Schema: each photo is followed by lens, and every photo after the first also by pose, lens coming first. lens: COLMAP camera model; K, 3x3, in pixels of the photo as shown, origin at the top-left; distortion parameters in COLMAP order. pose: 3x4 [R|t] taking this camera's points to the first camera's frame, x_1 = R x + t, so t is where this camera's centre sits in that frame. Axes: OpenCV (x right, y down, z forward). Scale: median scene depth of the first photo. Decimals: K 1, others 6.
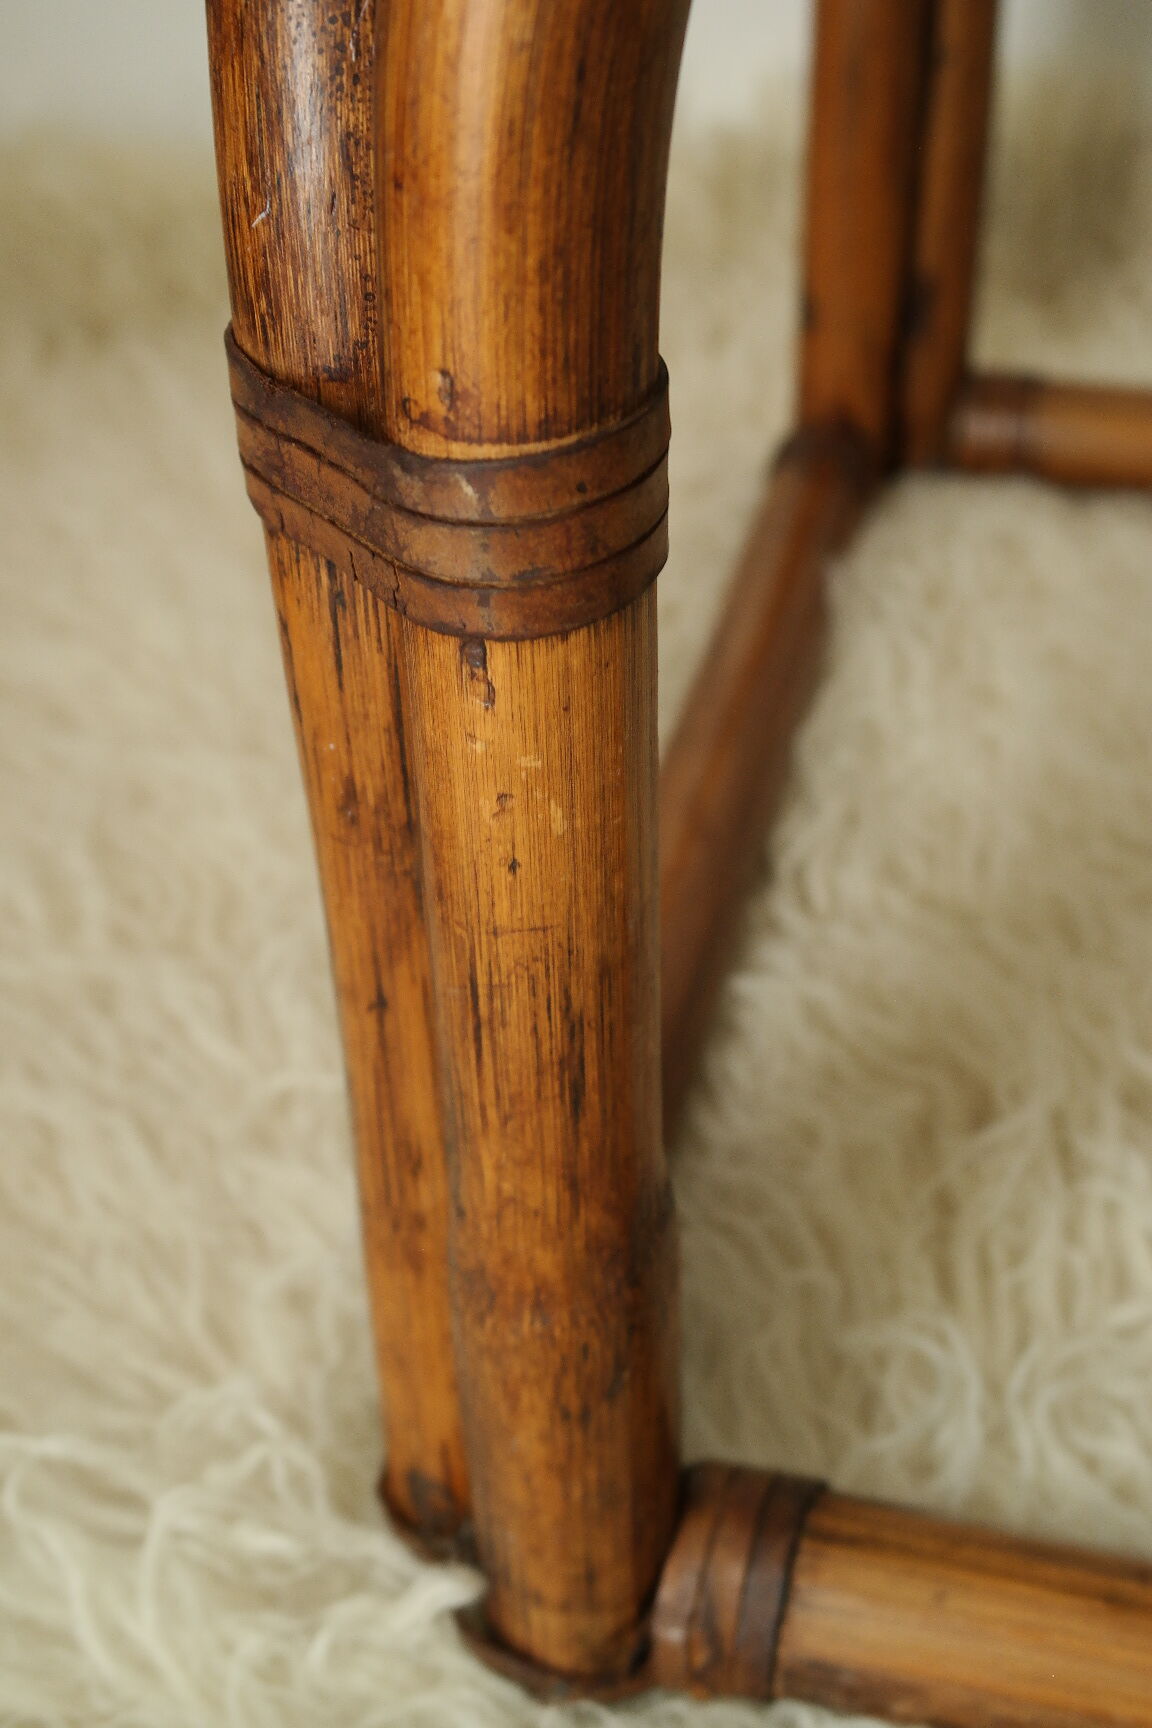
lens RADIAL K [[2153.2, 0, 575.5], [0, 2153.2, 865.4], [0, 0, 1]] dist [-0.006334, 0.000000]
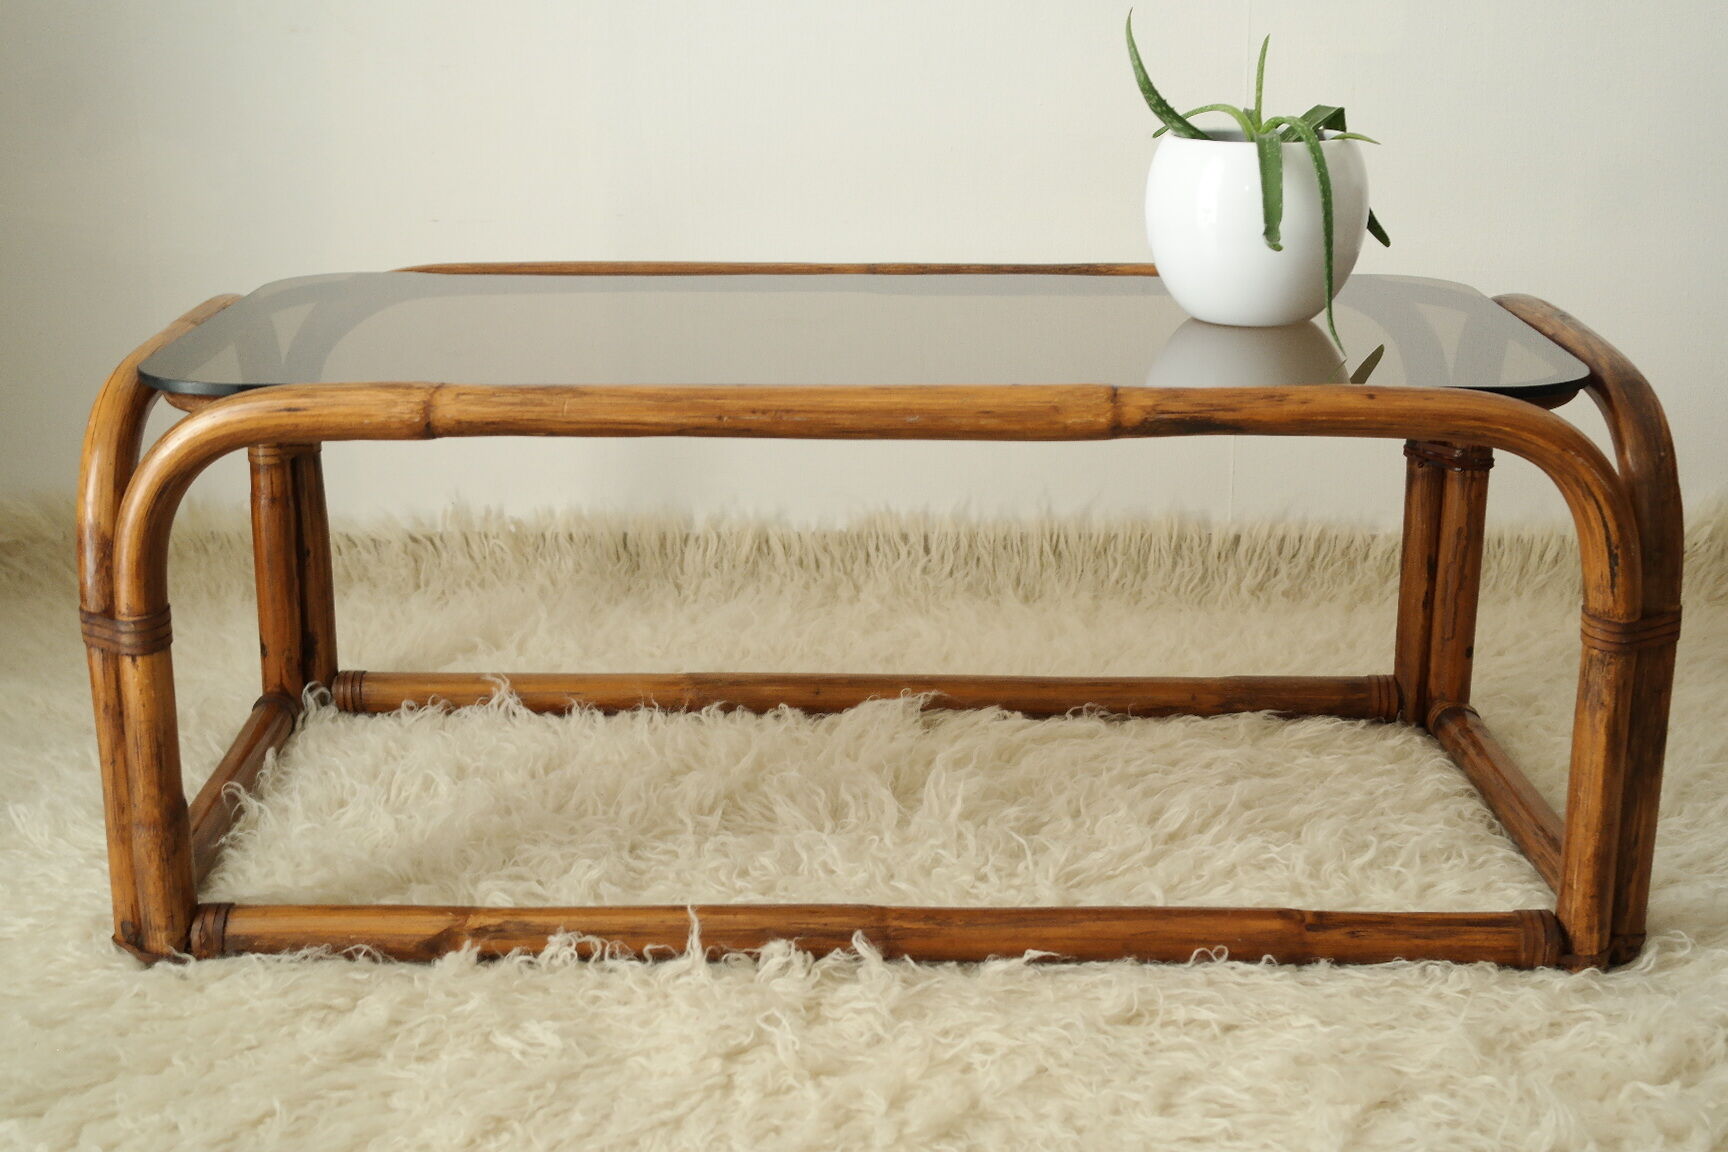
lens RADIAL K [[2386.9, 0, 863.9], [0, 2386.9, 578.4], [0, 0, 1]] dist [0.003028, 0.000000]
pose [[0.964354, -0.045865, 0.260609, 0.134752], [0.134003, 0.933887, -0.331508, 1.578022], [-0.228175, 0.354614, 0.906744, -3.974063]]
